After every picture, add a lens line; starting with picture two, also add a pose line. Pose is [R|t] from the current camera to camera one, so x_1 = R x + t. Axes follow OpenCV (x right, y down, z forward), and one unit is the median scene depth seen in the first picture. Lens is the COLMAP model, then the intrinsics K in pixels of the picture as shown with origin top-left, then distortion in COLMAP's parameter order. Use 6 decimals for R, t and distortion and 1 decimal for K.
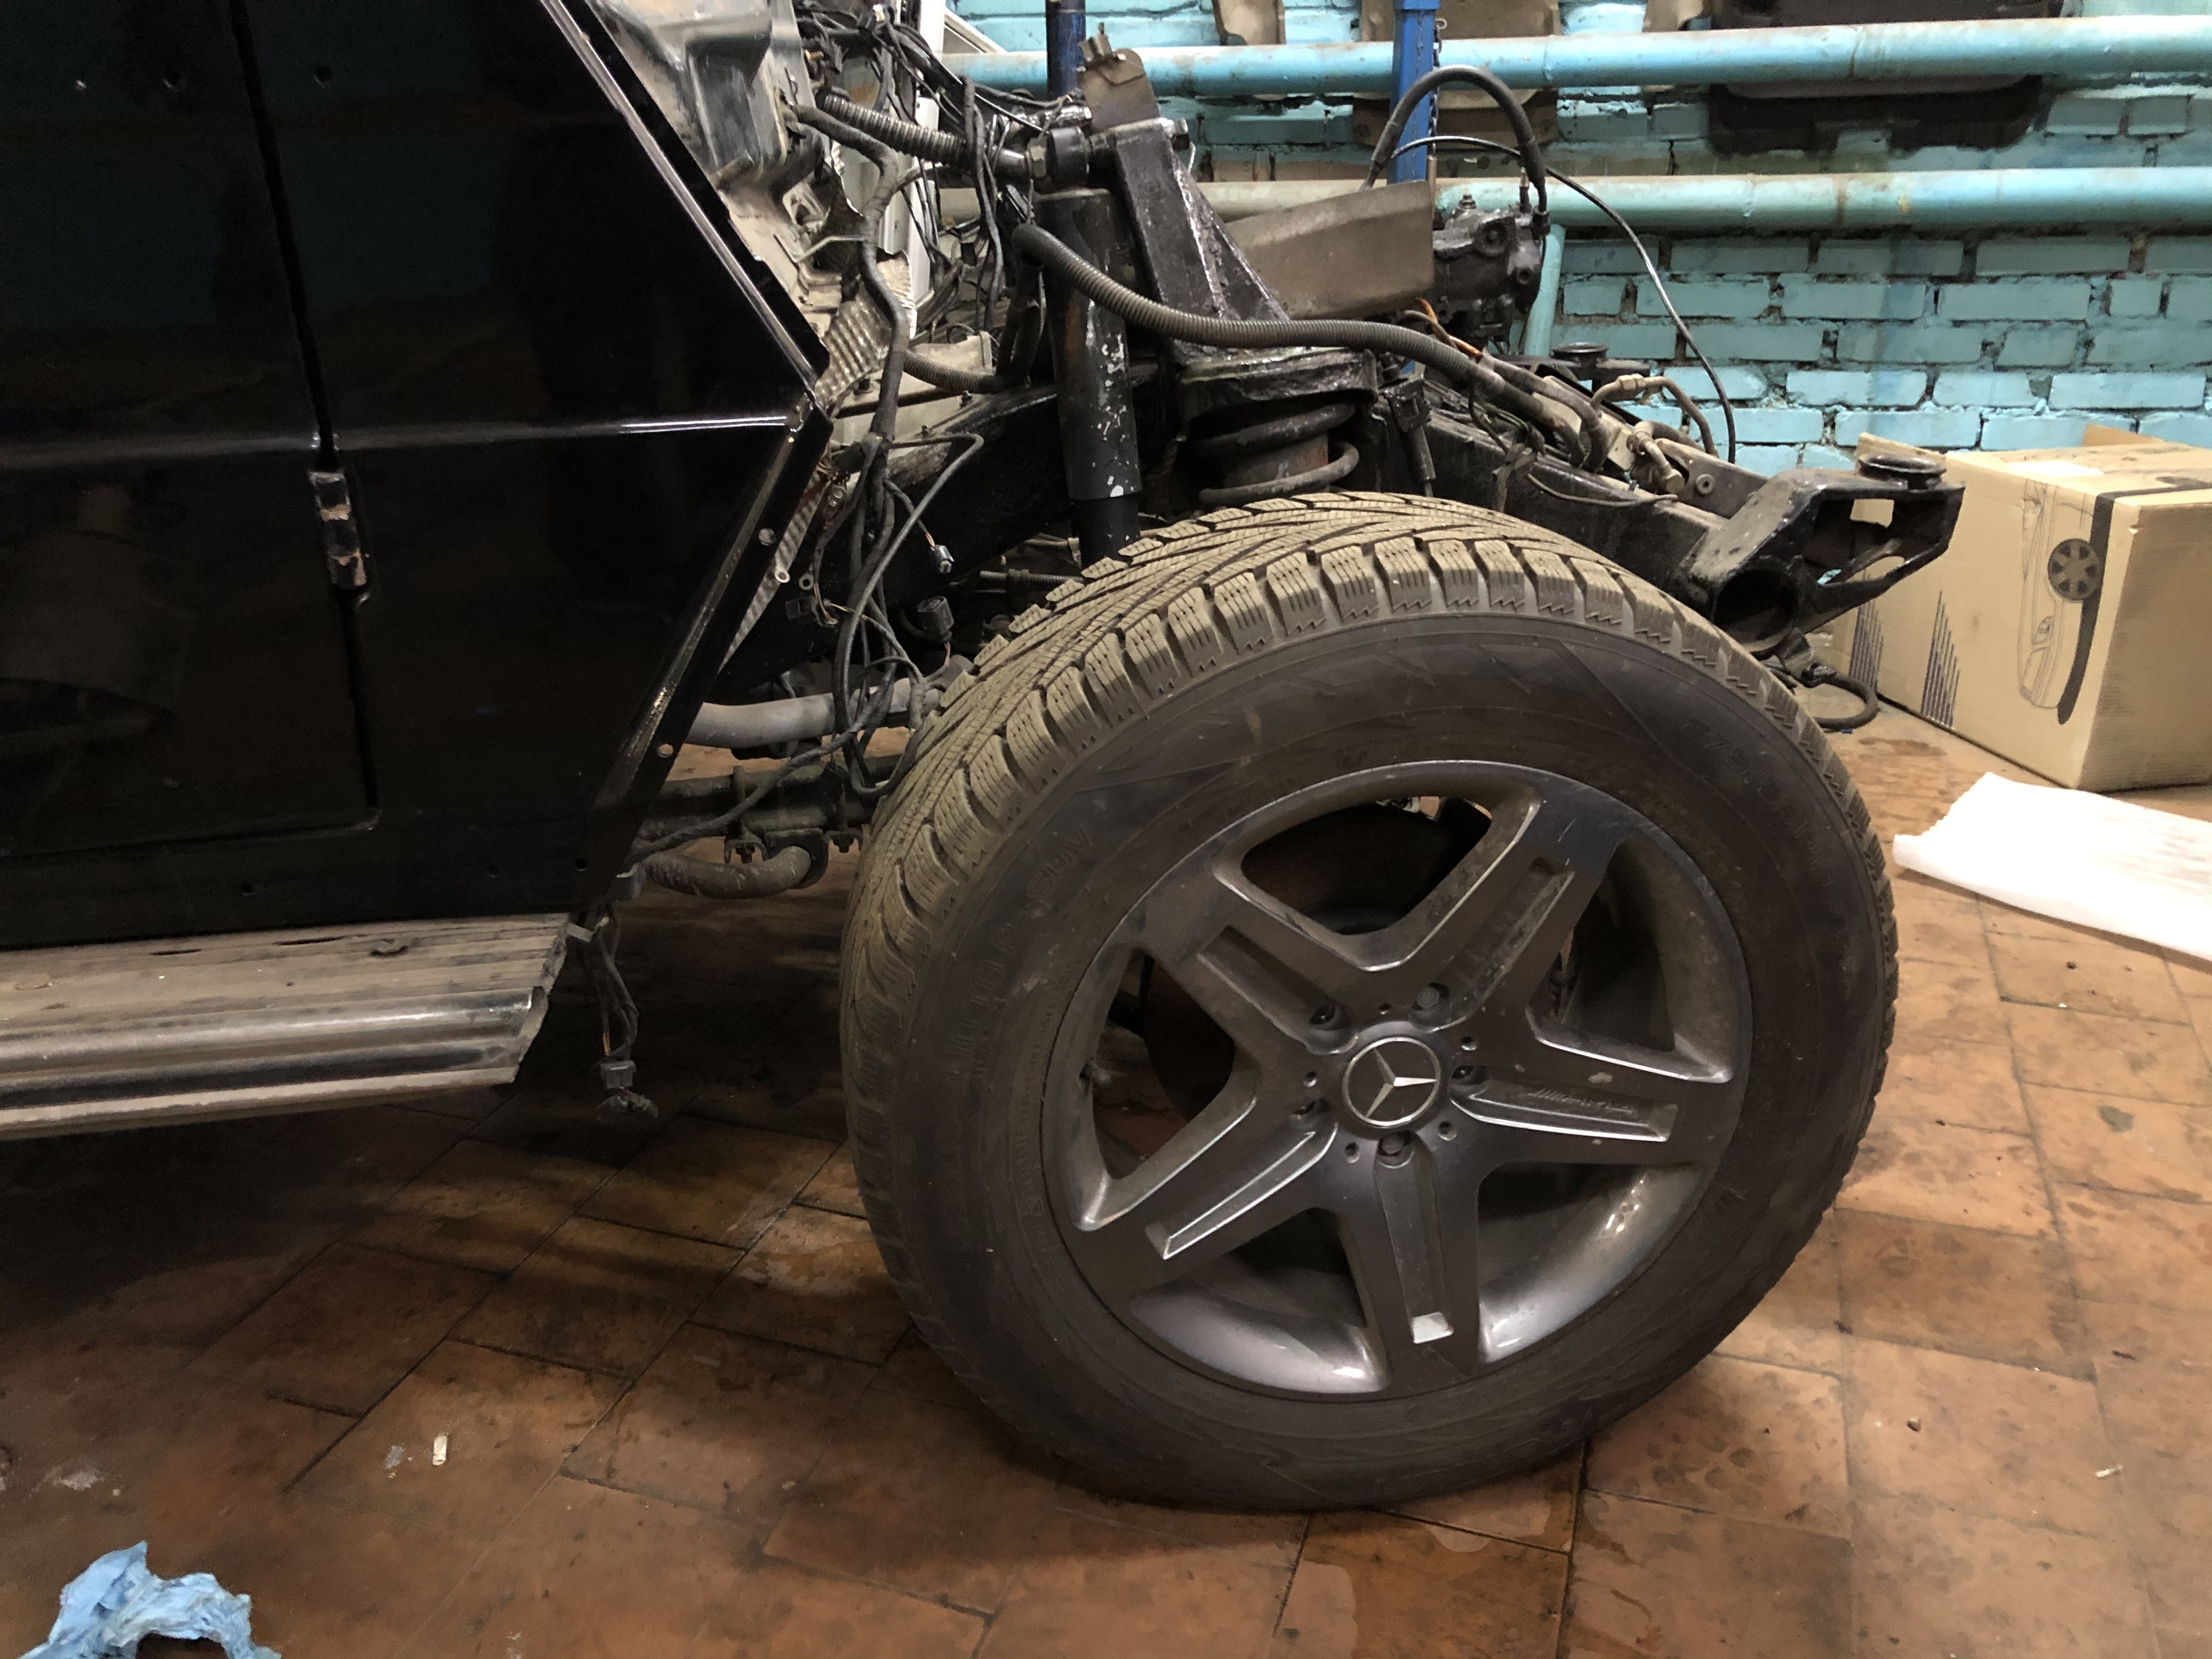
lens RADIAL K [[1770.8, 0, 1106.0], [0, 1770.8, 829.5], [0, 0, 1]] dist [0.077701, -0.102857]
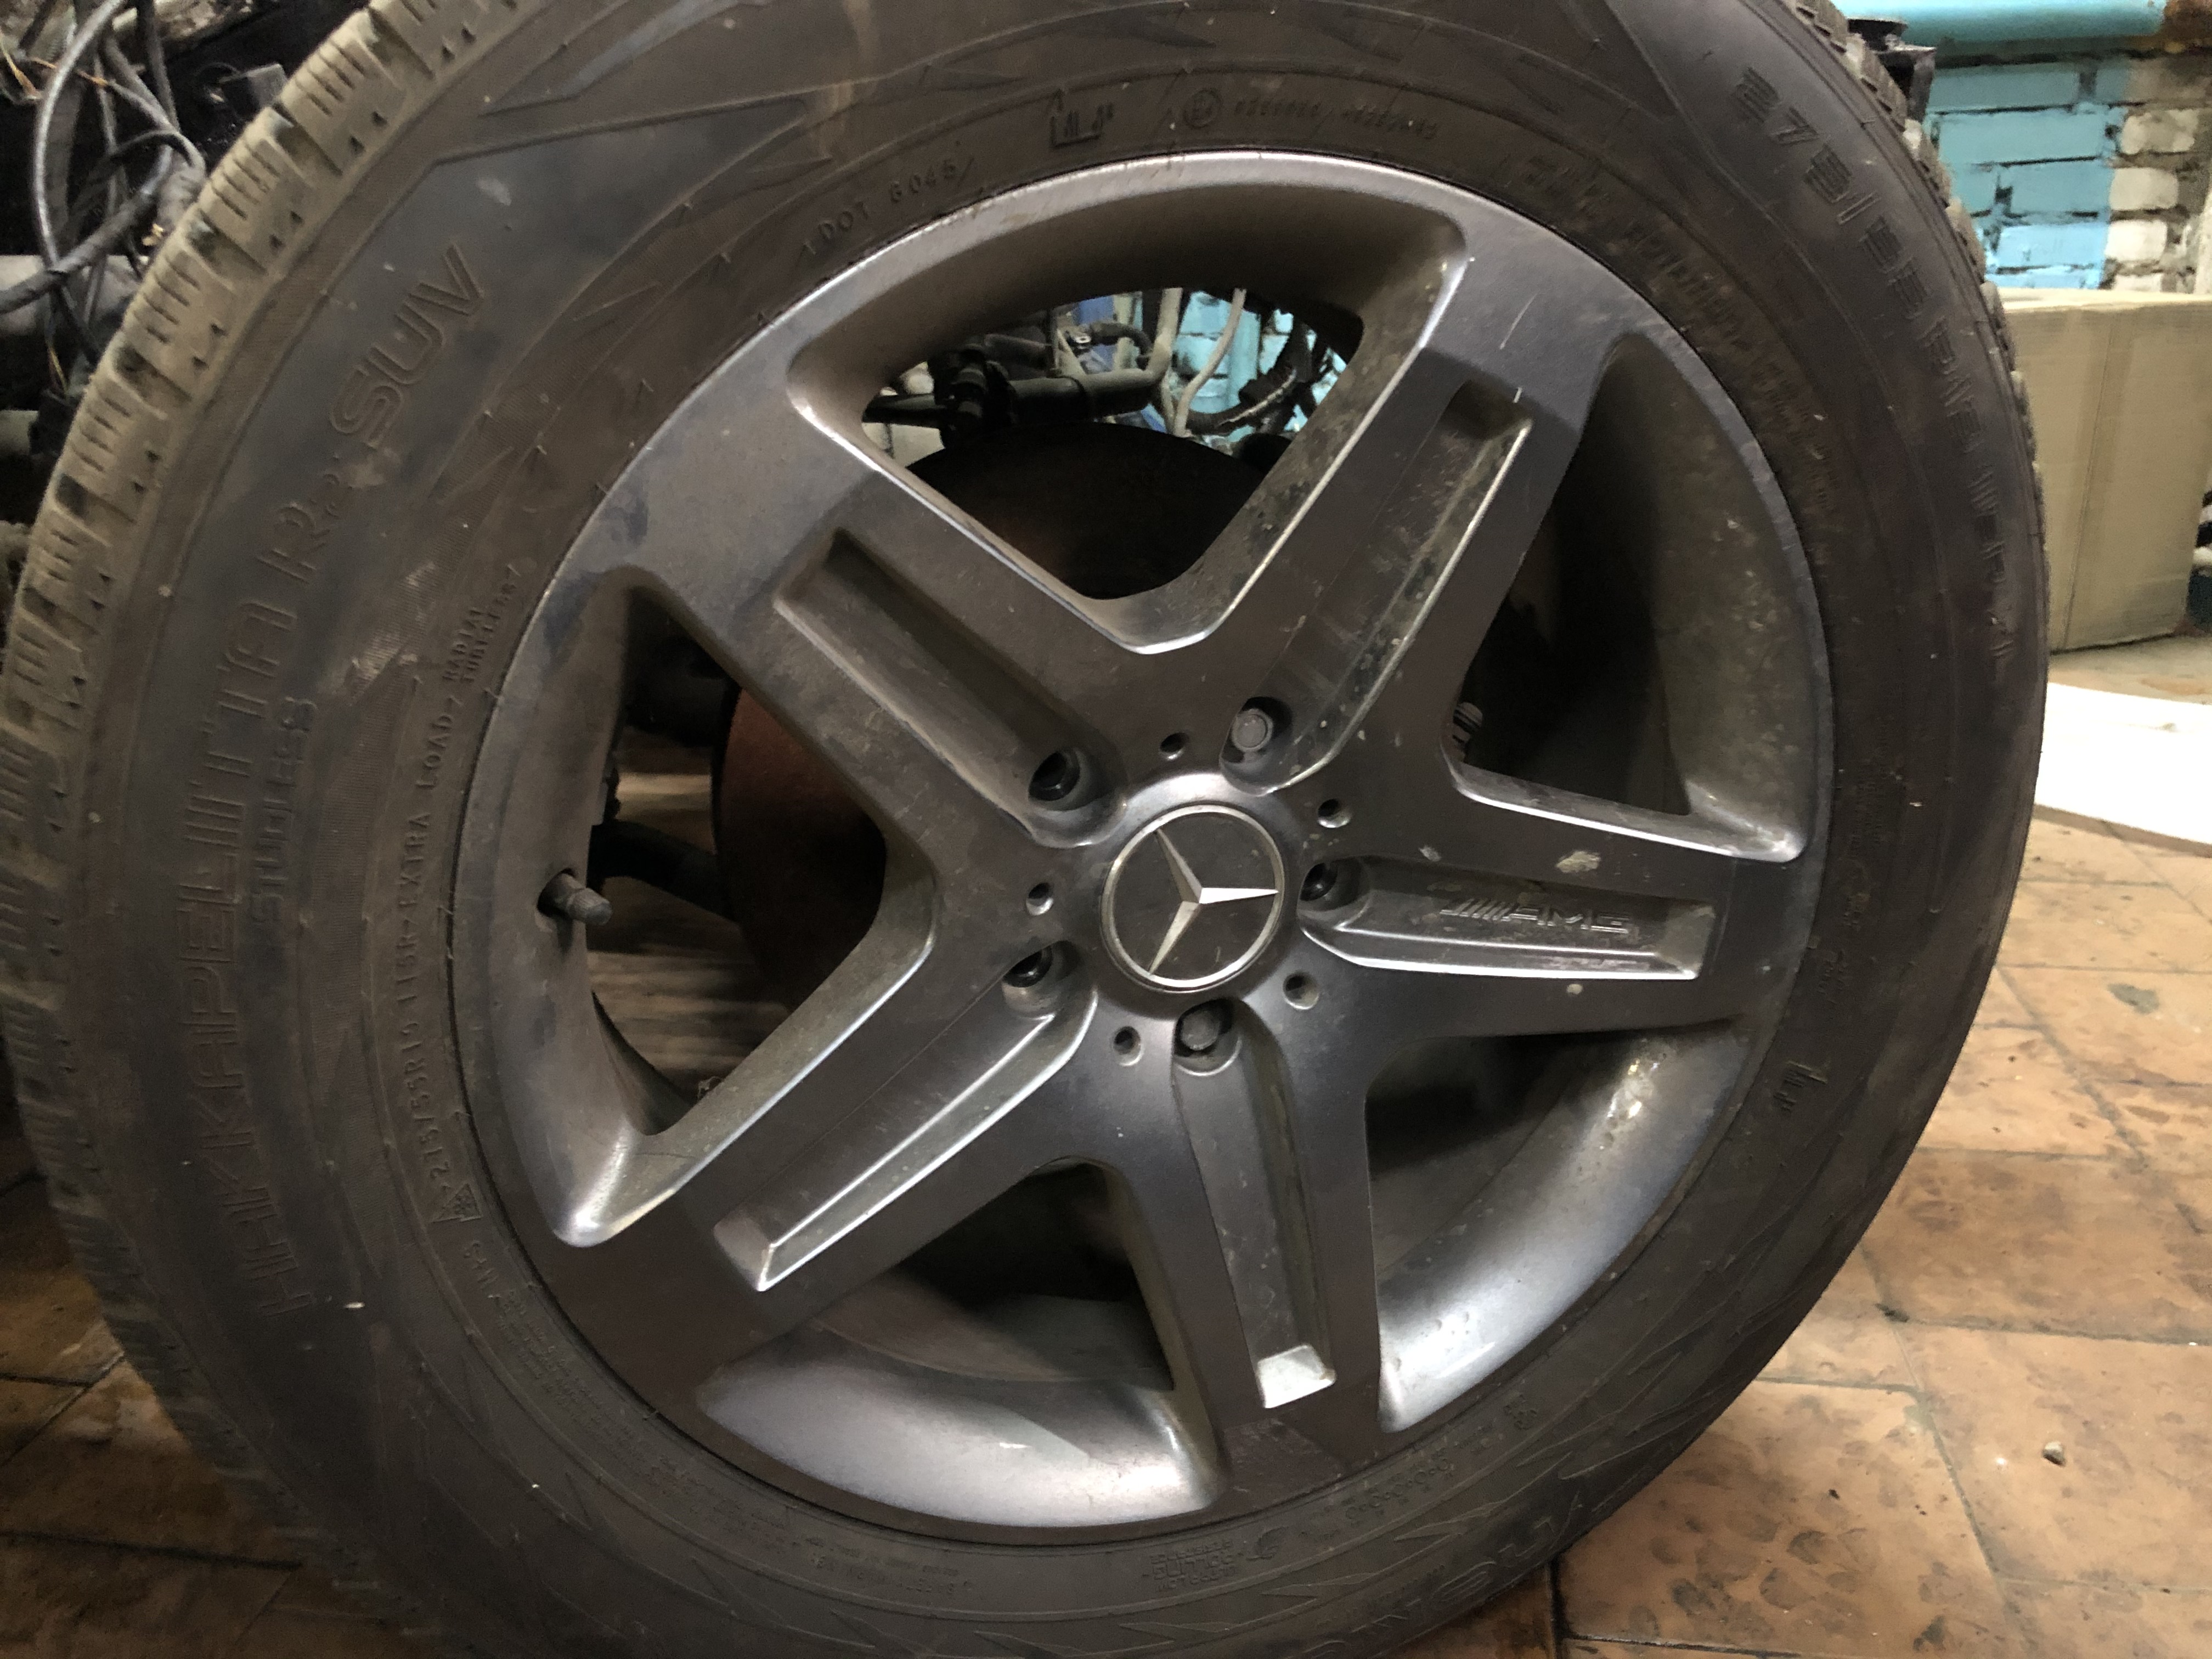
lens RADIAL K [[1770.8, 0, 1106.0], [0, 1770.8, 829.5], [0, 0, 1]] dist [0.077701, -0.102857]
pose [[0.985577, -0.059018, 0.158603, 0.053187], [0.067367, 0.996583, -0.047786, 0.139715], [-0.155240, 0.057781, 0.986185, 0.478490]]
